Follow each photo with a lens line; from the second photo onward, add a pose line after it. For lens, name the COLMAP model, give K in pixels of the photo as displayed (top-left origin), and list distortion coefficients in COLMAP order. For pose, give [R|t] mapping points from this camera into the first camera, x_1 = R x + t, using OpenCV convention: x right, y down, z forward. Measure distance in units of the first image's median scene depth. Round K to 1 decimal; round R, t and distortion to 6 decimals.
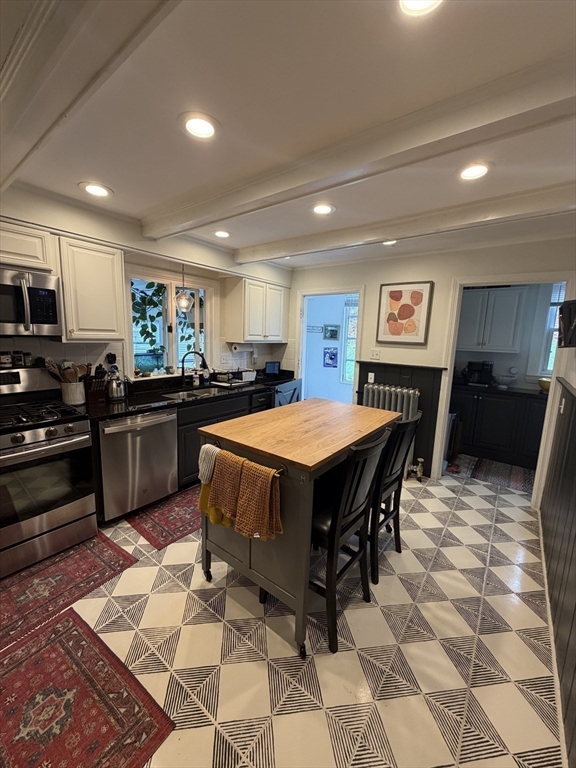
lens RADIAL K [[304.9, 0, 284.8], [0, 304.9, 383.1], [0, 0, 1]] dist [0.002205, 0.000421]
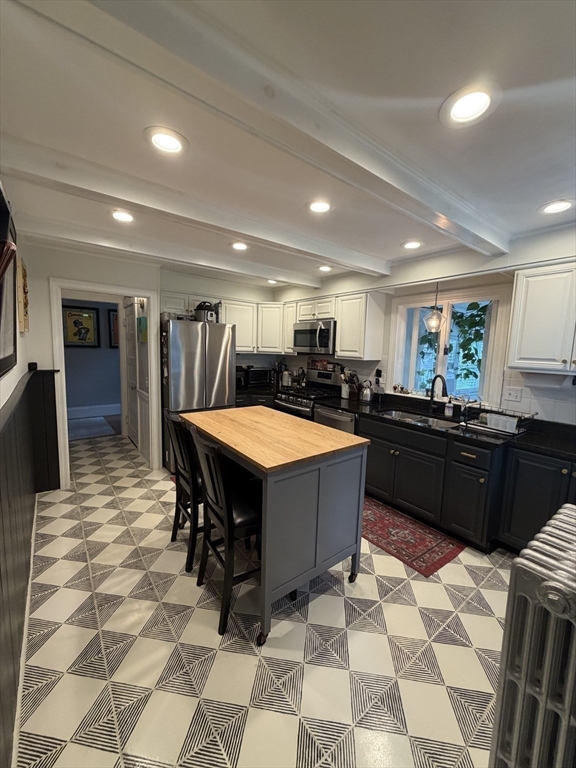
lens RADIAL K [[304.9, 0, 285.9], [0, 304.9, 380.4], [0, 0, 1]] dist [0.002205, 0.000421]
pose [[-0.258596, 0.060990, -0.964058, 1.180354], [-0.197419, 0.973604, 0.114549, -0.180047], [0.945597, 0.219945, -0.239729, 1.392880]]
